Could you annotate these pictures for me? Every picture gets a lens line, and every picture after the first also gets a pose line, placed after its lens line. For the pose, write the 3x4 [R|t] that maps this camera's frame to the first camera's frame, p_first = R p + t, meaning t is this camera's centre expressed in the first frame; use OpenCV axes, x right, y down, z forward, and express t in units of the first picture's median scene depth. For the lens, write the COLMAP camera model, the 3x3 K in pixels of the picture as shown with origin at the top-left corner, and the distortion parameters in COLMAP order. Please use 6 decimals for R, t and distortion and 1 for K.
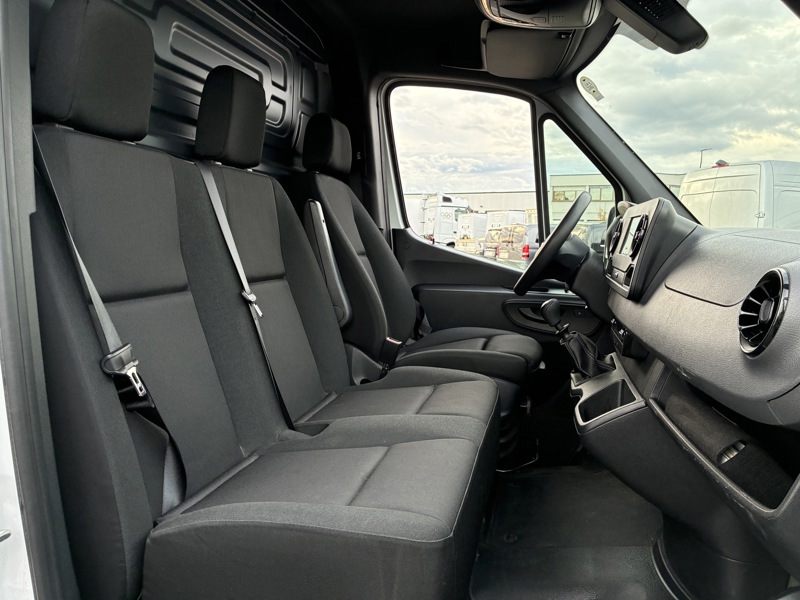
lens RADIAL K [[606.2, 0, 404.3], [0, 606.2, 304.4], [0, 0, 1]] dist [0.072946, -0.089195]
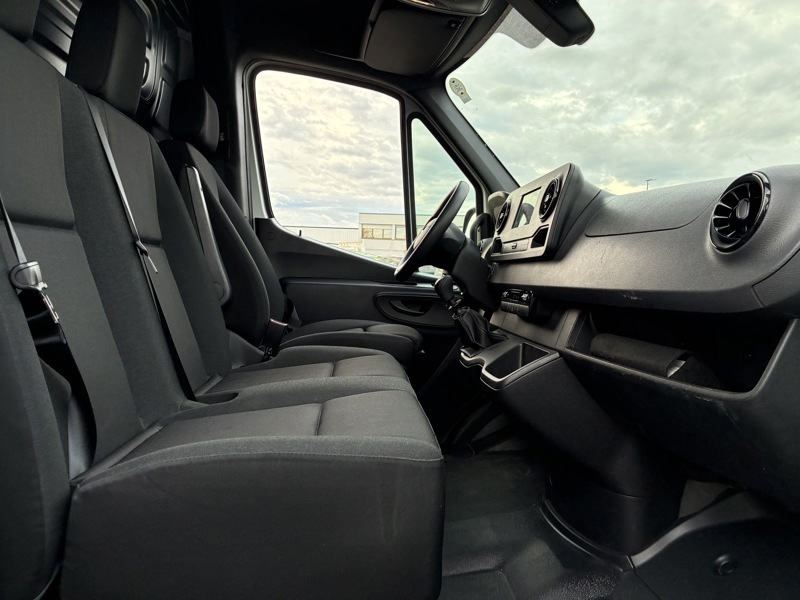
lens RADIAL K [[606.2, 0, 404.3], [0, 606.2, 304.4], [0, 0, 1]] dist [0.072946, -0.089195]
pose [[0.952460, 0.009857, 0.304504, -0.122177], [0.006890, 0.998524, -0.053874, 0.086539], [-0.304585, 0.053411, 0.950986, 0.048404]]
